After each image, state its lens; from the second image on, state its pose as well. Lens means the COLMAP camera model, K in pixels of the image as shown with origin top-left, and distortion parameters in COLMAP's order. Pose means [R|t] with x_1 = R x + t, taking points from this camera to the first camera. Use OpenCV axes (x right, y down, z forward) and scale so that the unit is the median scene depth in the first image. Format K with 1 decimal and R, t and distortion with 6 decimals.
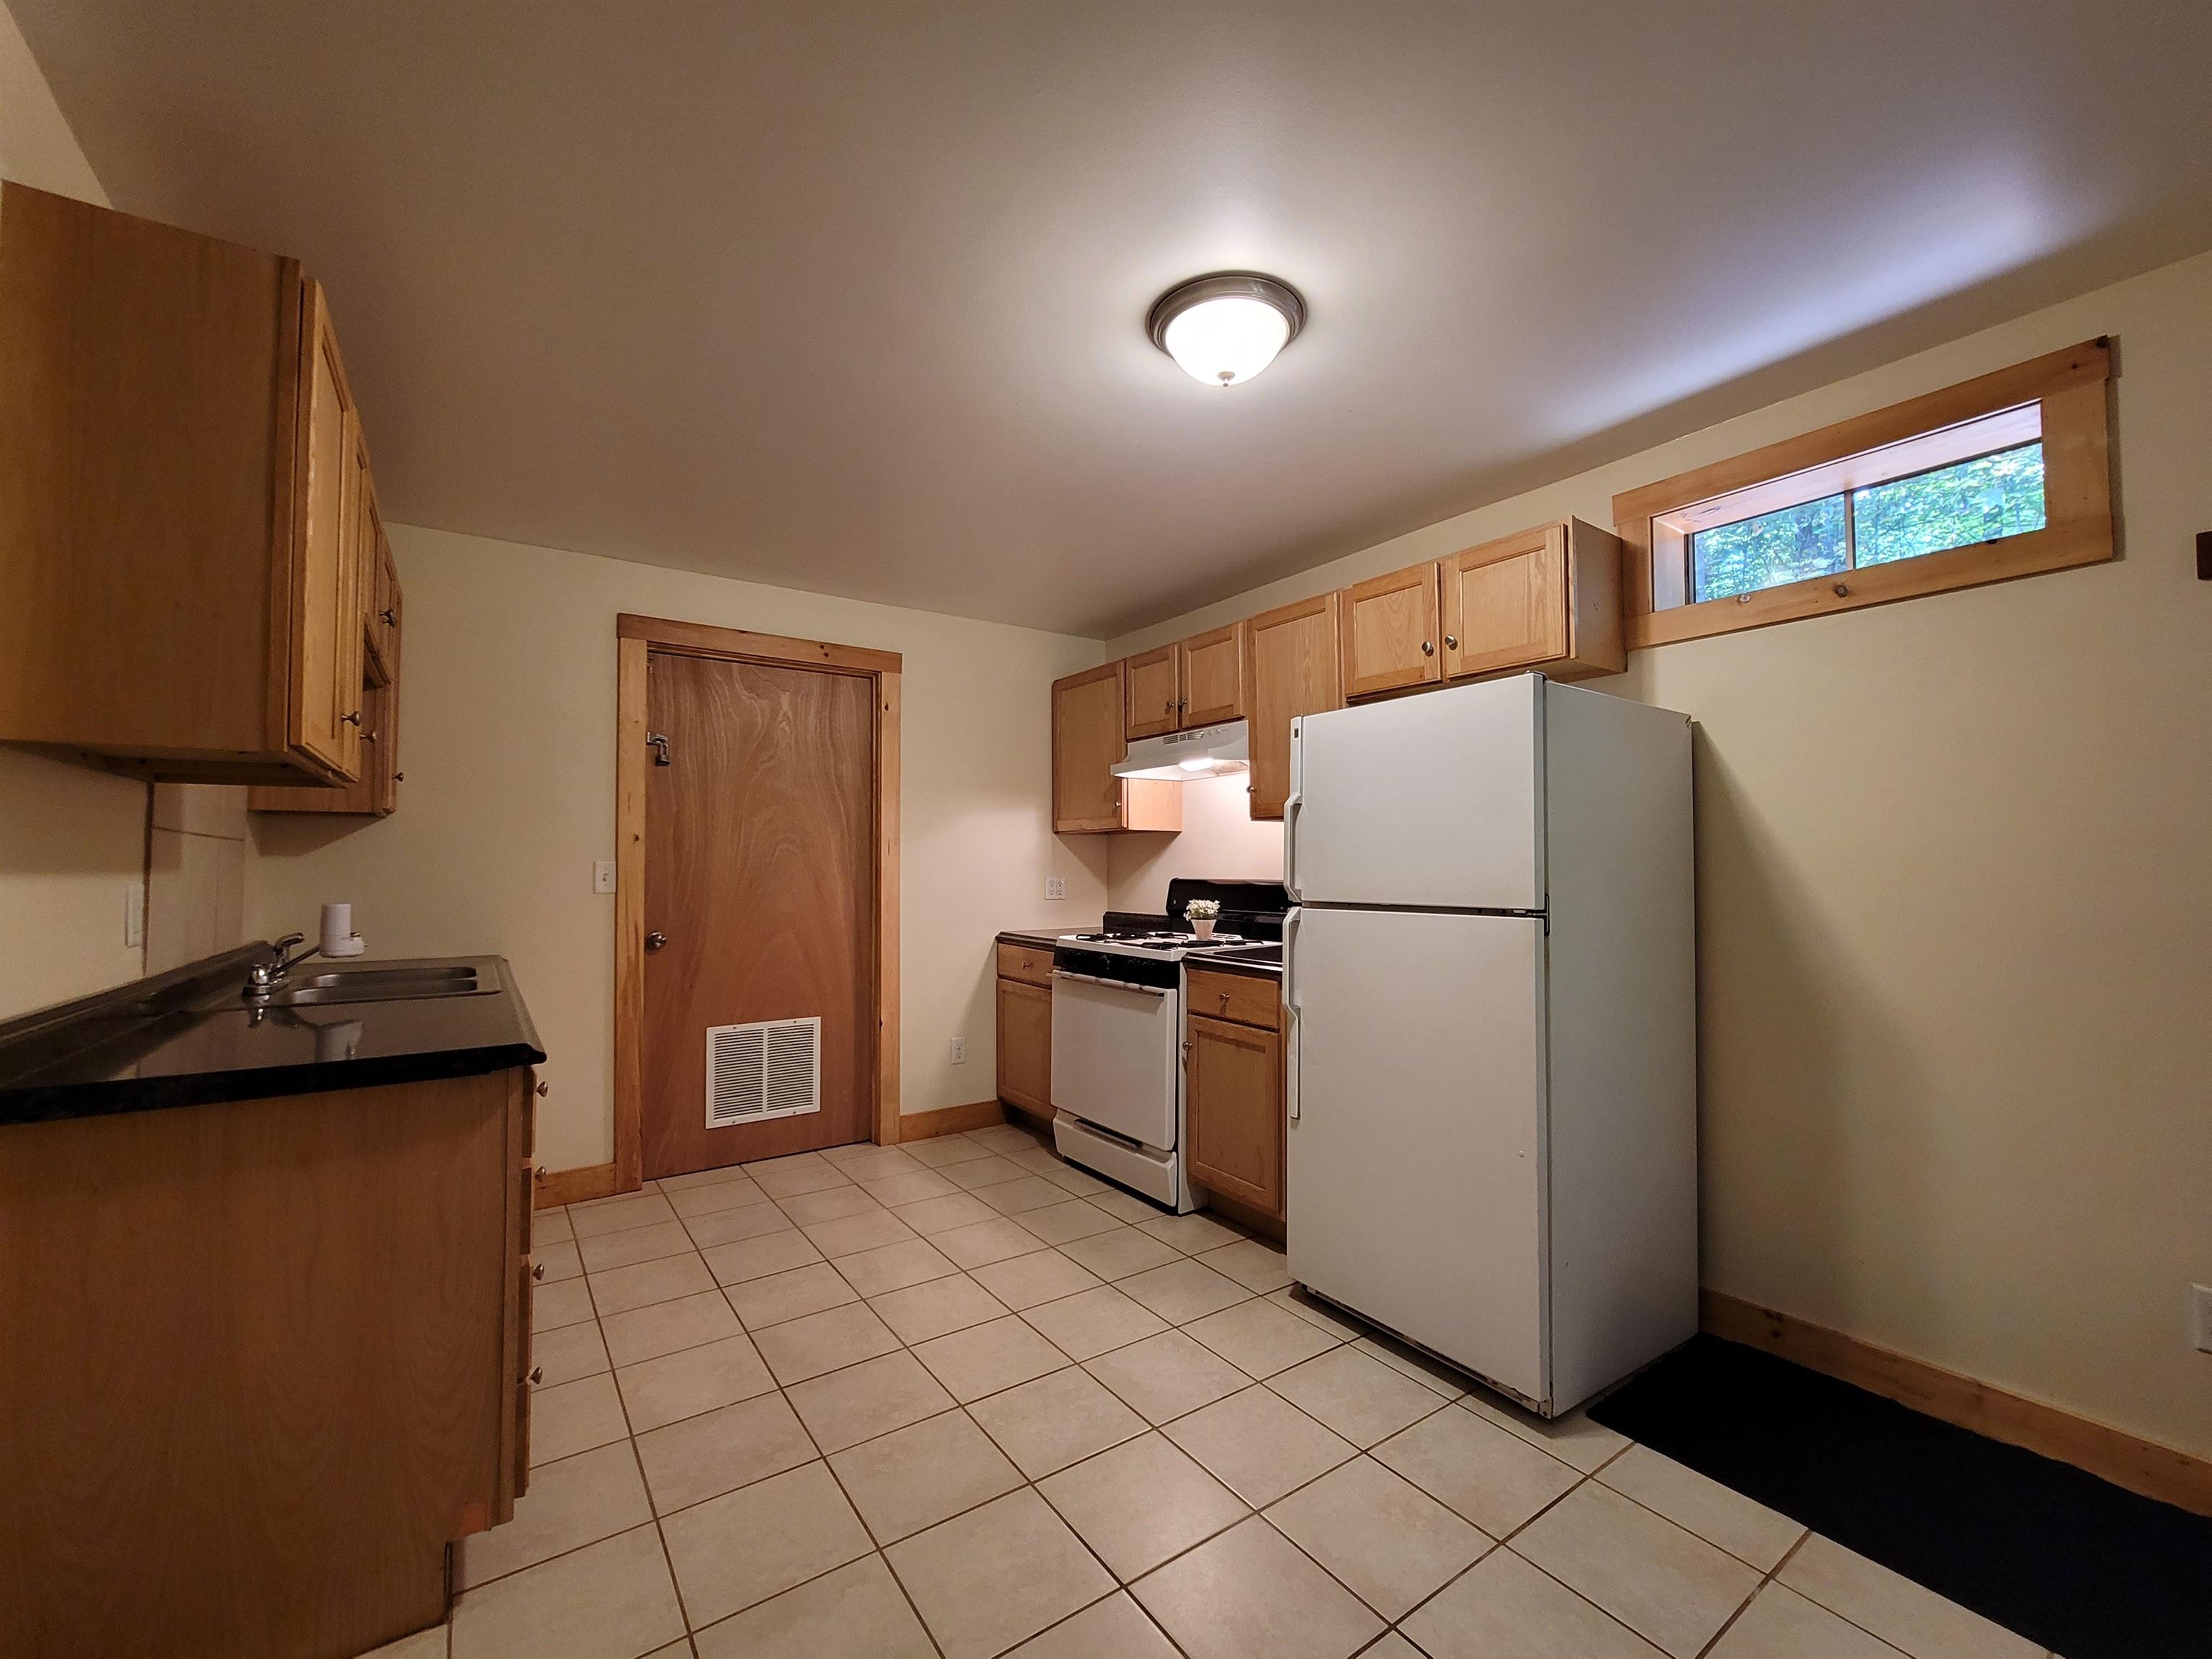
lens RADIAL K [[908.2, 0, 1116.4], [0, 908.2, 831.3], [0, 0, 1]] dist [-0.005603, 0.000316]
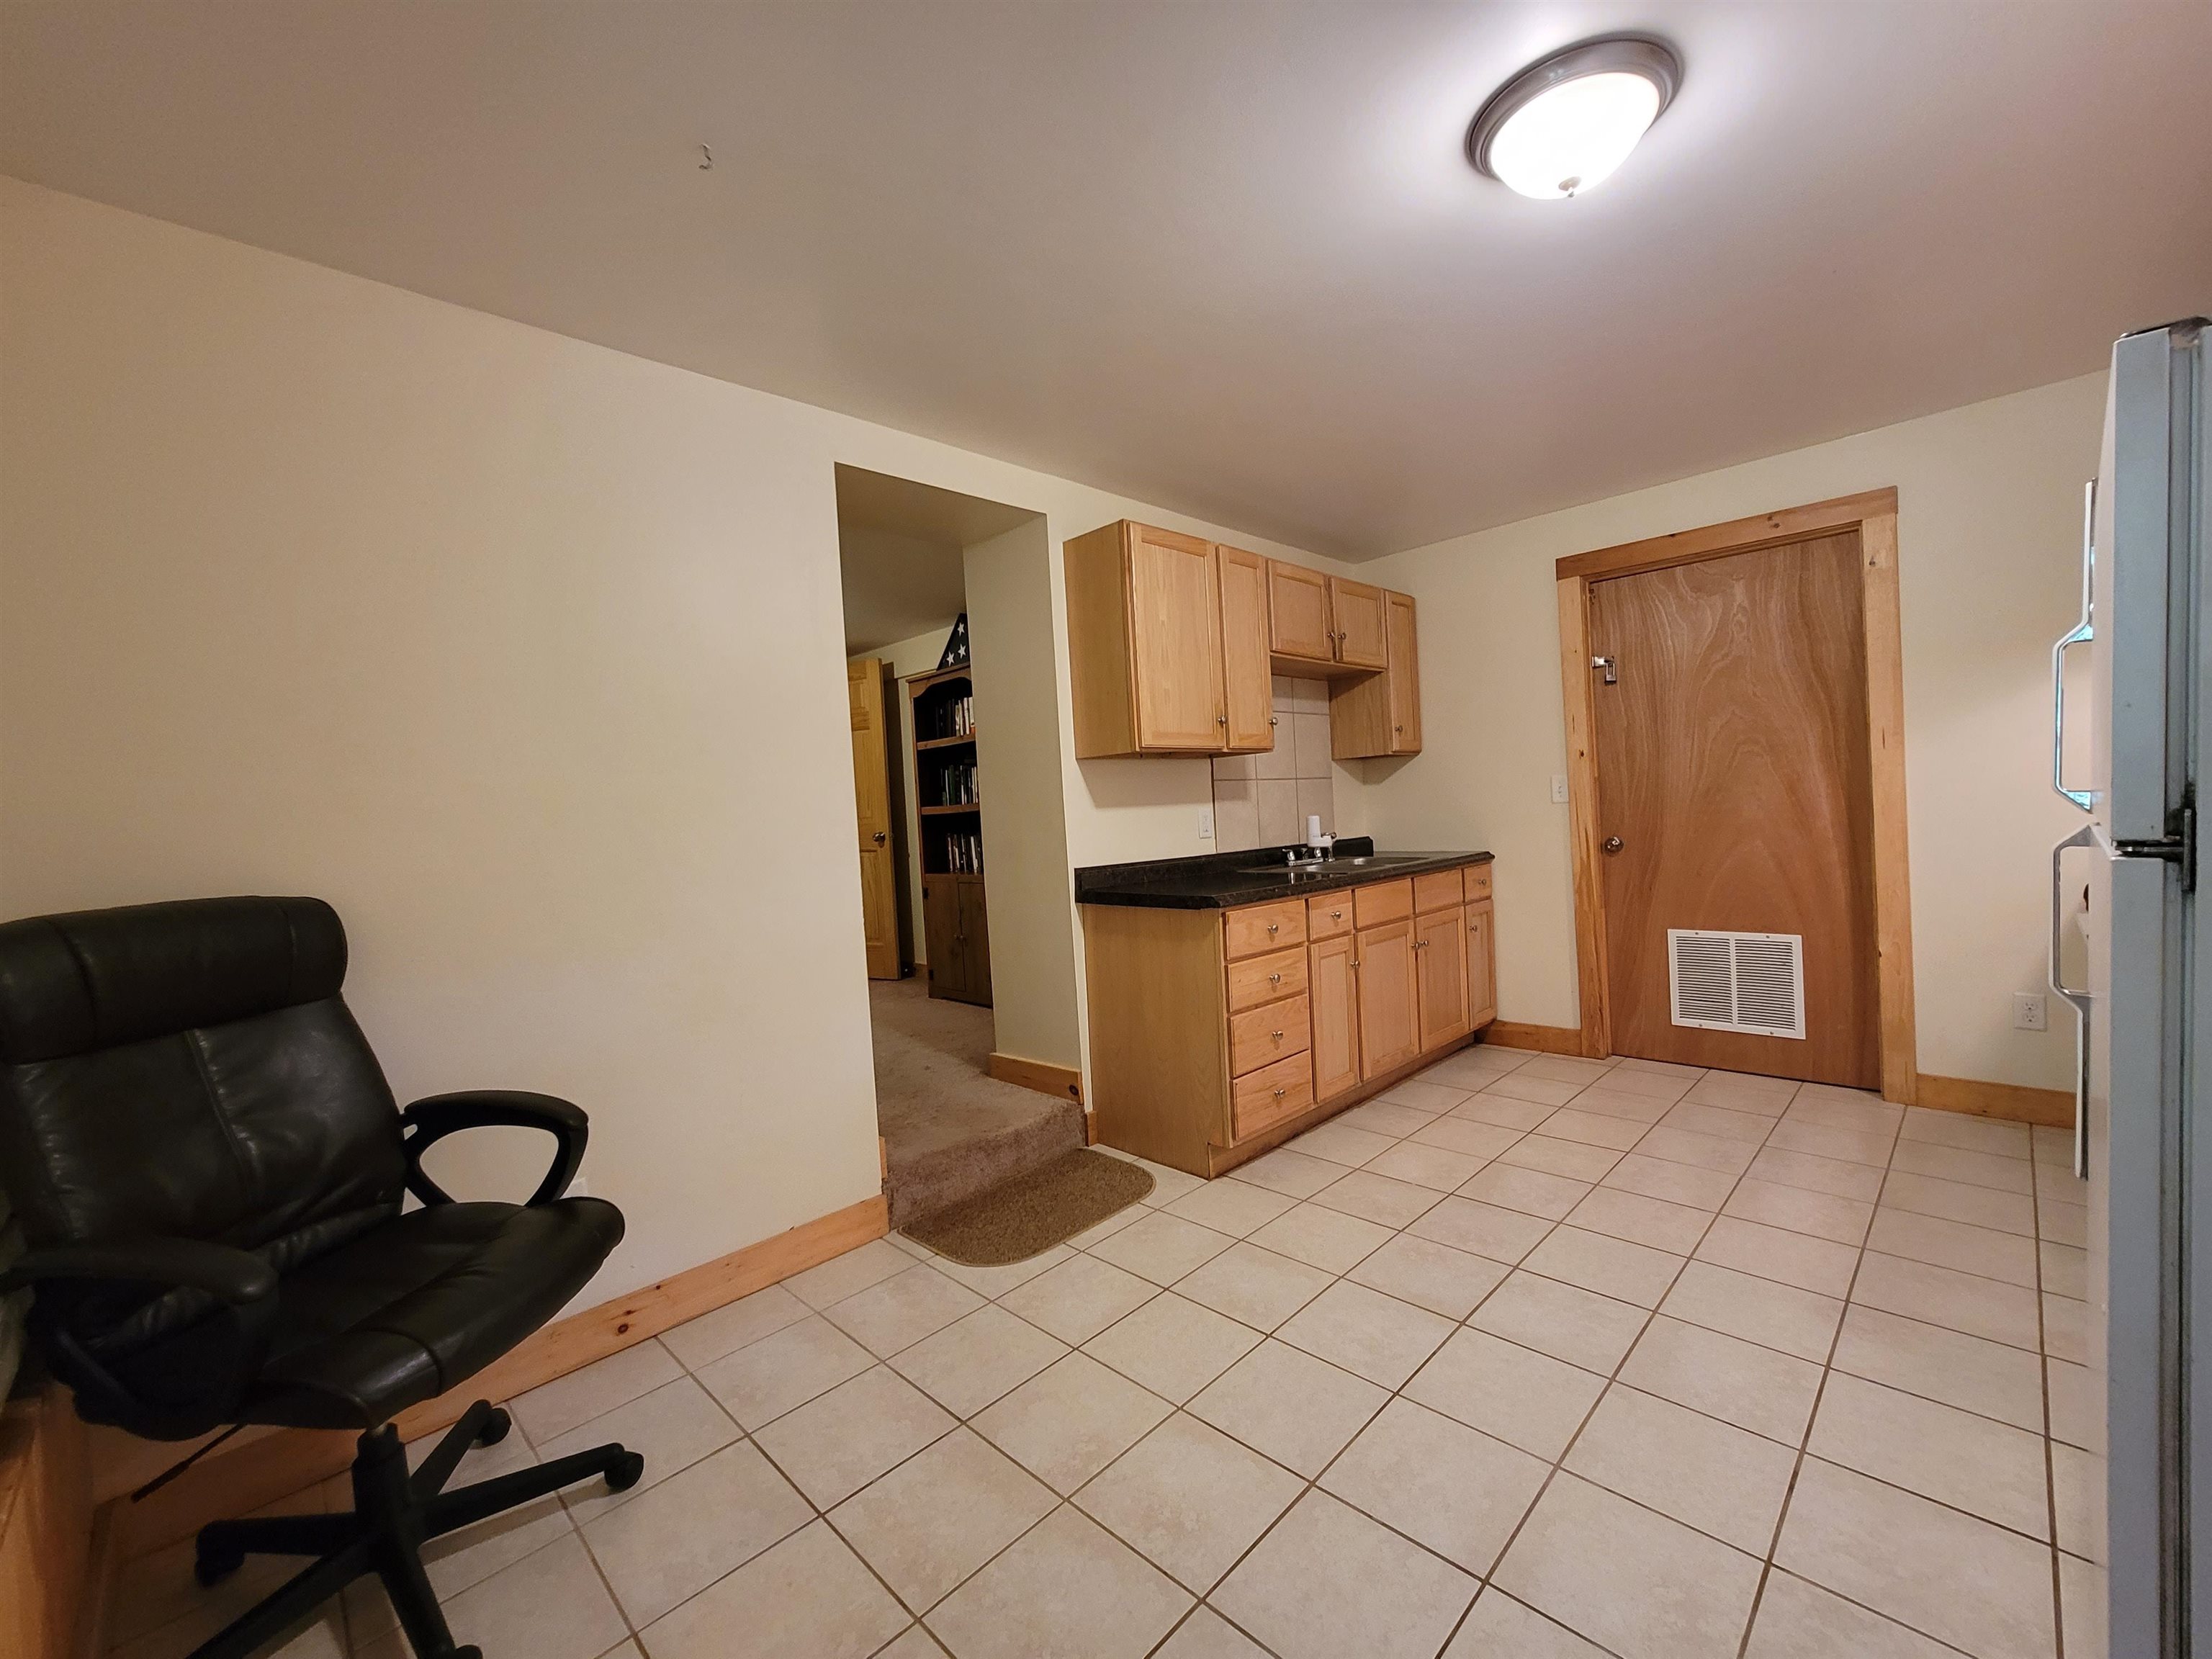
lens RADIAL K [[908.2, 0, 1109.9], [0, 908.2, 822.5], [0, 0, 1]] dist [-0.005603, 0.000316]
pose [[0.170080, 0.009098, -0.985388, 0.465304], [0.092040, 0.995439, 0.025077, 0.009518], [0.981123, -0.094961, 0.168467, 0.207923]]
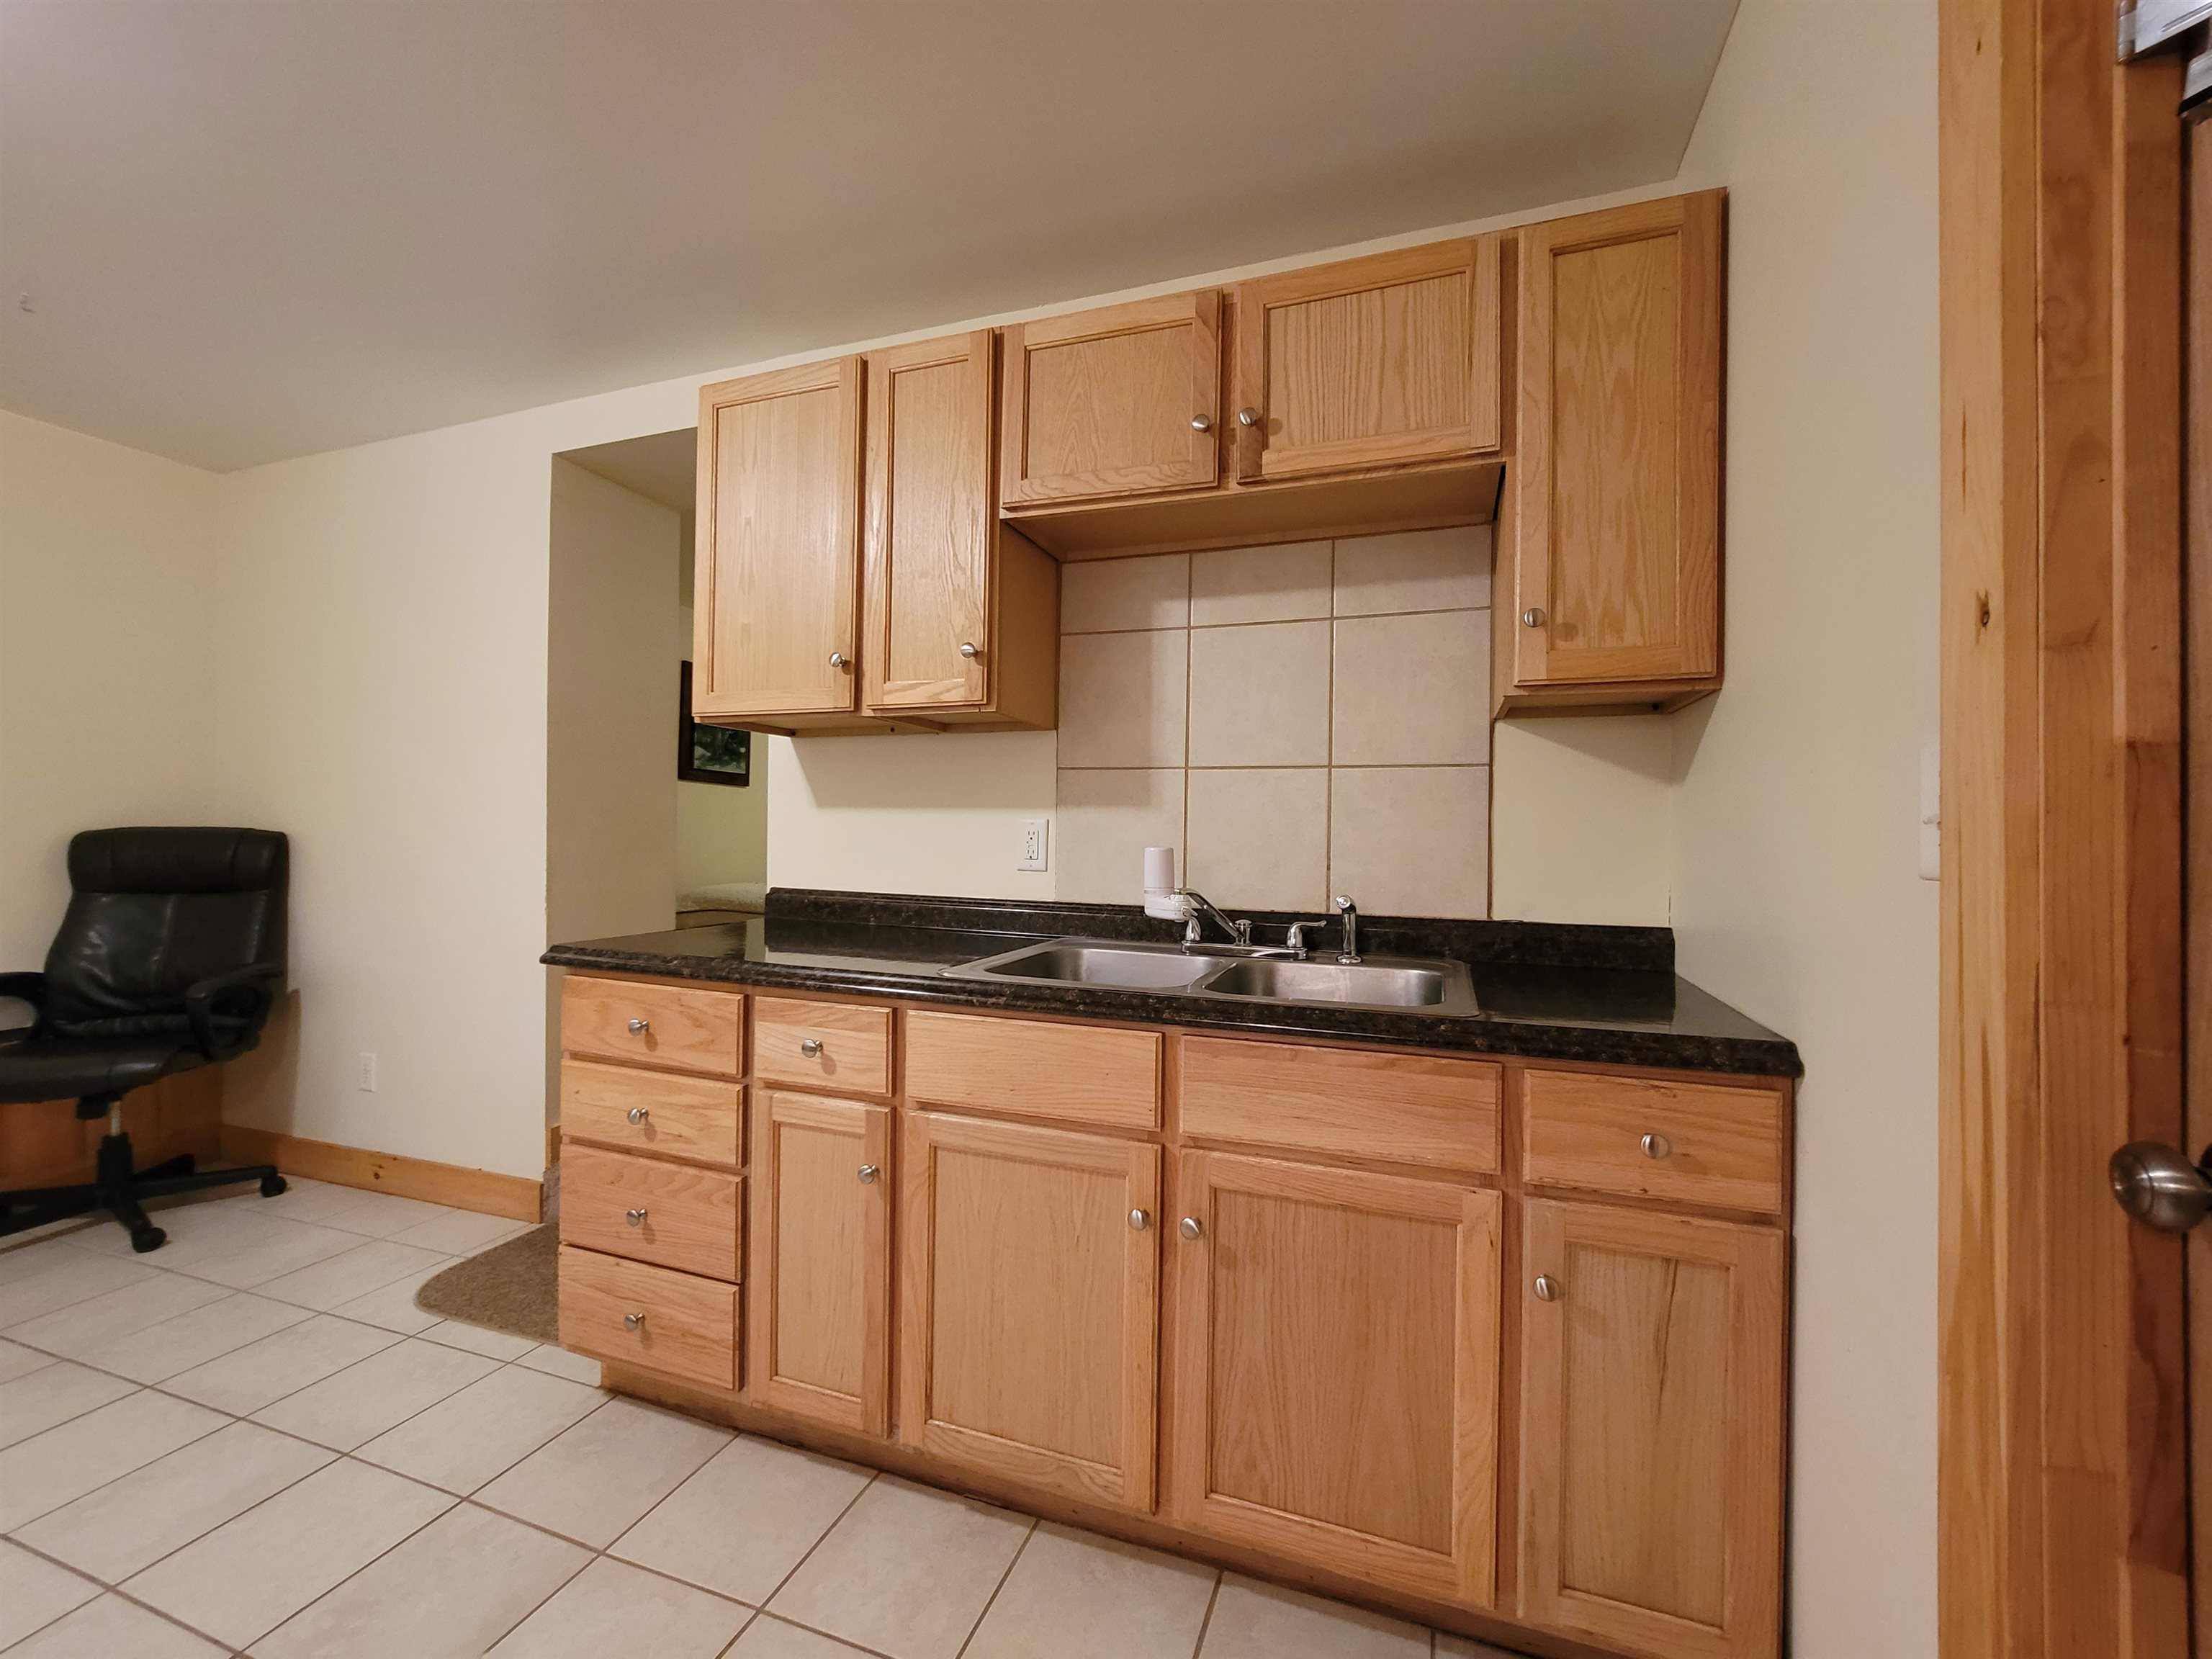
lens RADIAL K [[908.2, 0, 1112.4], [0, 908.2, 825.7], [0, 0, 1]] dist [-0.005603, 0.000316]
pose [[-0.820514, -0.013135, -0.571476, -0.242954], [0.011646, 0.999144, -0.039685, 0.057493], [0.571508, -0.039217, -0.819659, 0.994754]]
